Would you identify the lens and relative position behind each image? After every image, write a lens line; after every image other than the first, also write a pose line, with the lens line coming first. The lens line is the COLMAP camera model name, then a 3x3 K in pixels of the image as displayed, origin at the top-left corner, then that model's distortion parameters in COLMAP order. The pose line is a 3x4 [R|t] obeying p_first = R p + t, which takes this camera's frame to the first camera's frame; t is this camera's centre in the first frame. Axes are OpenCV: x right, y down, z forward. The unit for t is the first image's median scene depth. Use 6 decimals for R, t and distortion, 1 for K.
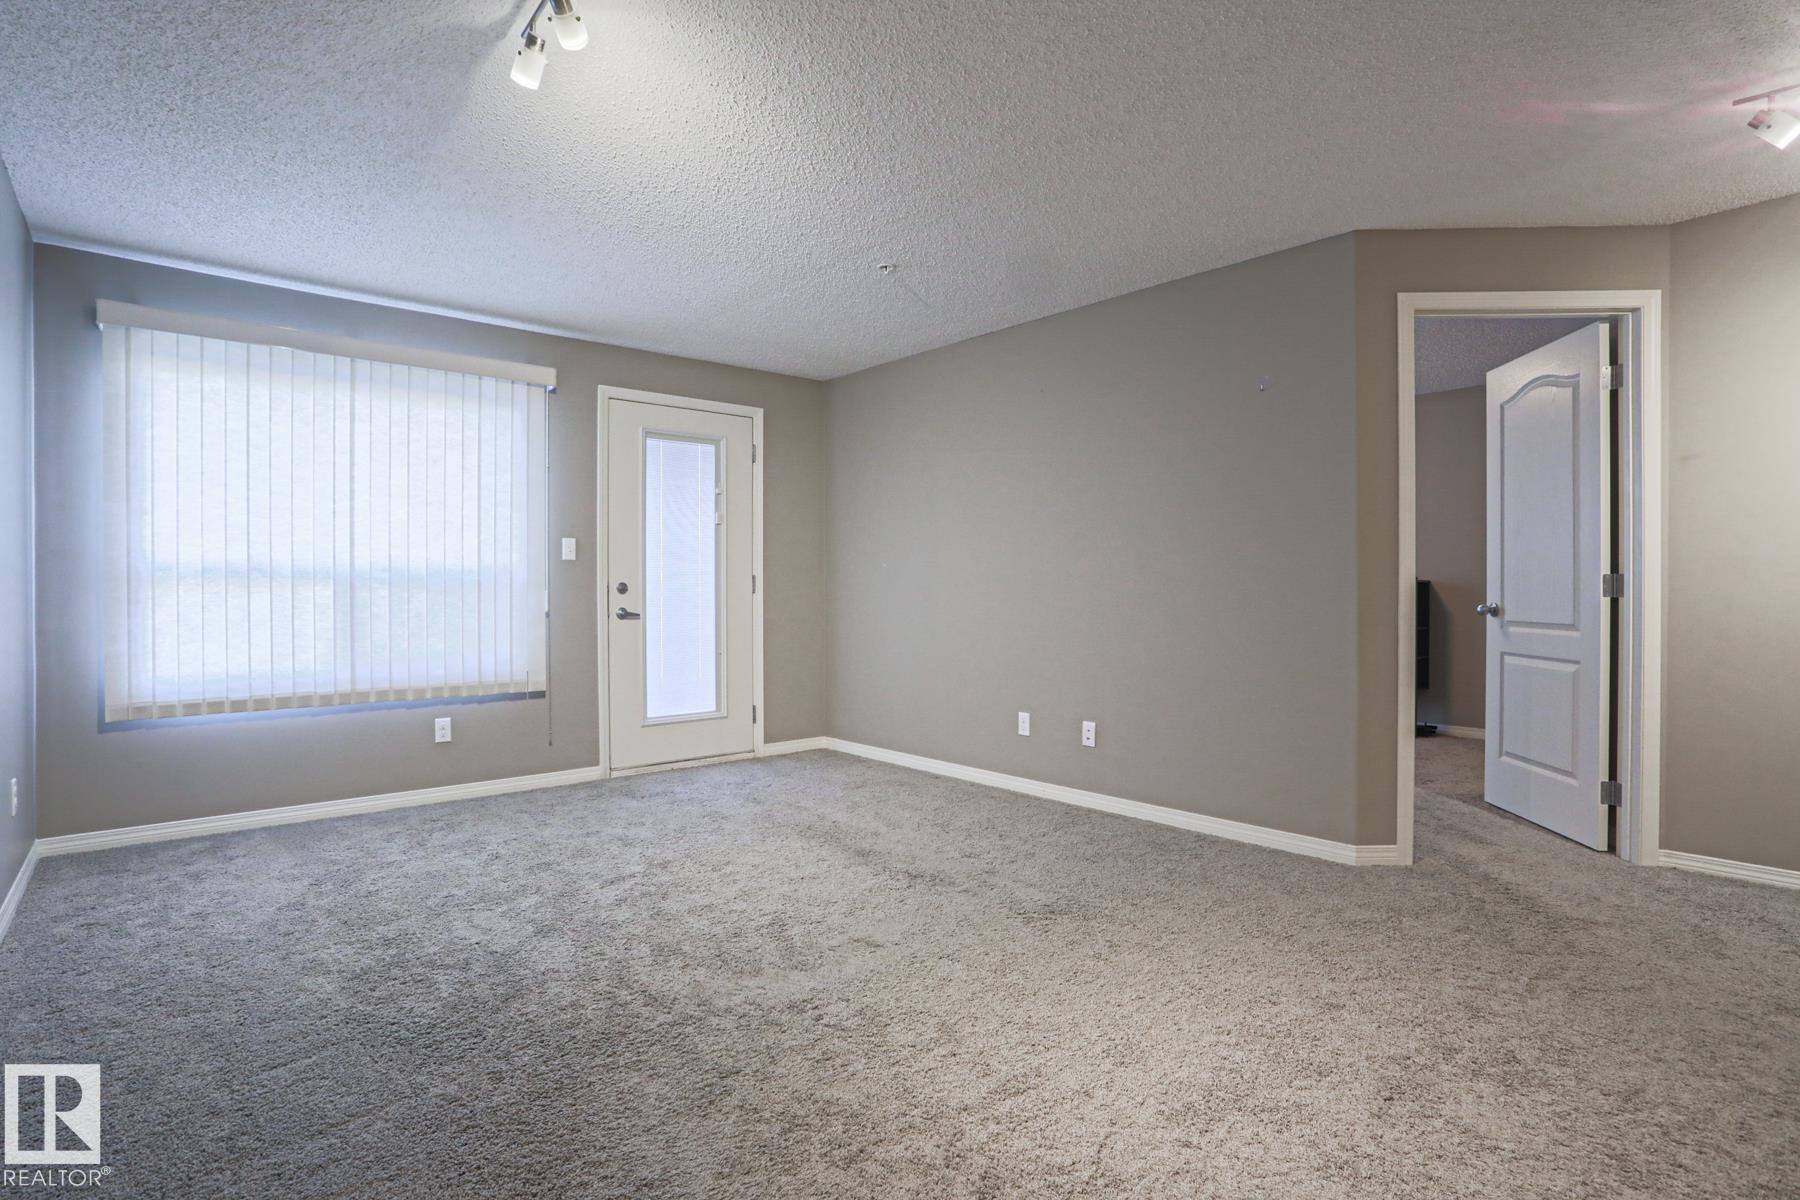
lens RADIAL K [[886.4, 0, 900.0], [0, 886.4, 600.0], [0, 0, 1]] dist [-0.020519, 0.000972]
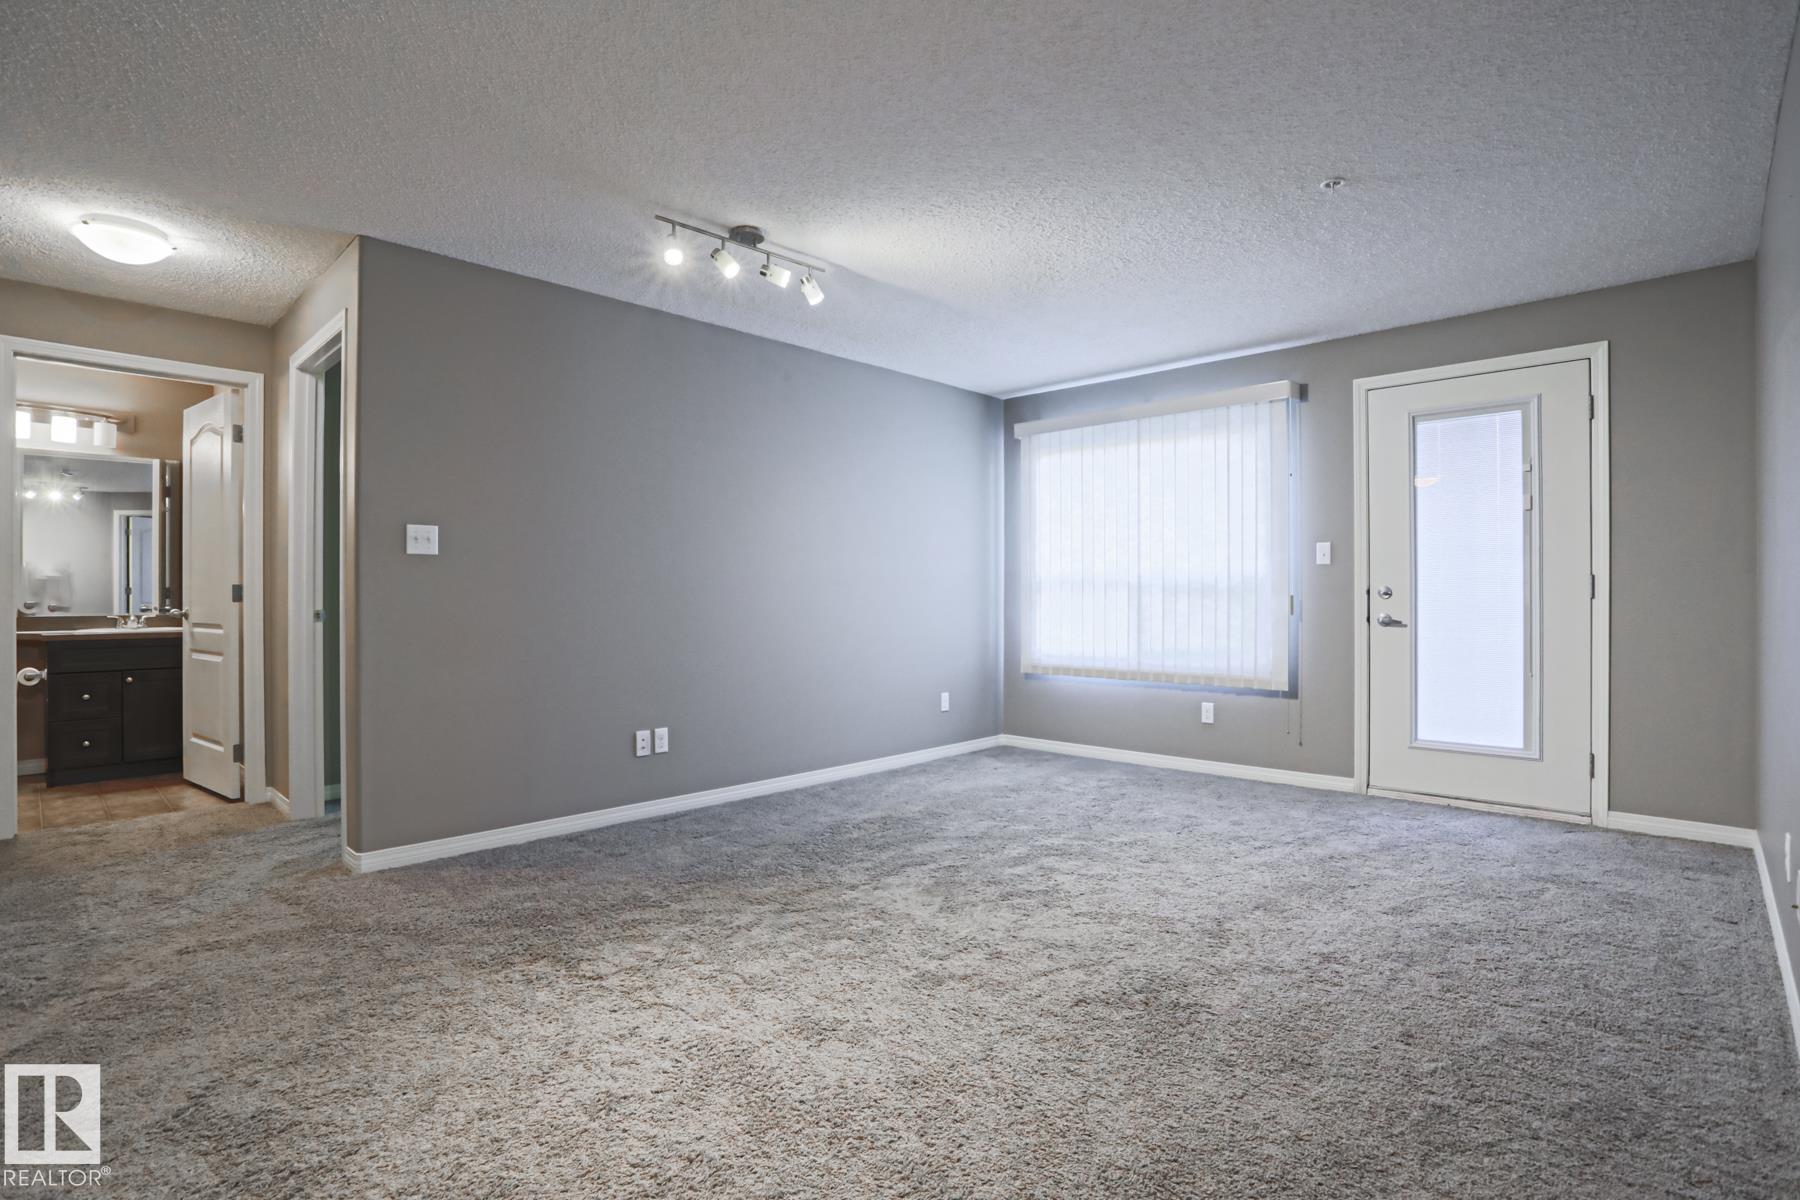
lens RADIAL K [[886.4, 0, 900.0], [0, 886.4, 600.0], [0, 0, 1]] dist [-0.020519, 0.000972]
pose [[0.126687, 0.006376, -0.991922, 0.595458], [-0.010789, 0.999929, 0.005049, -0.005193], [0.991884, 0.010063, 0.126746, 0.431901]]
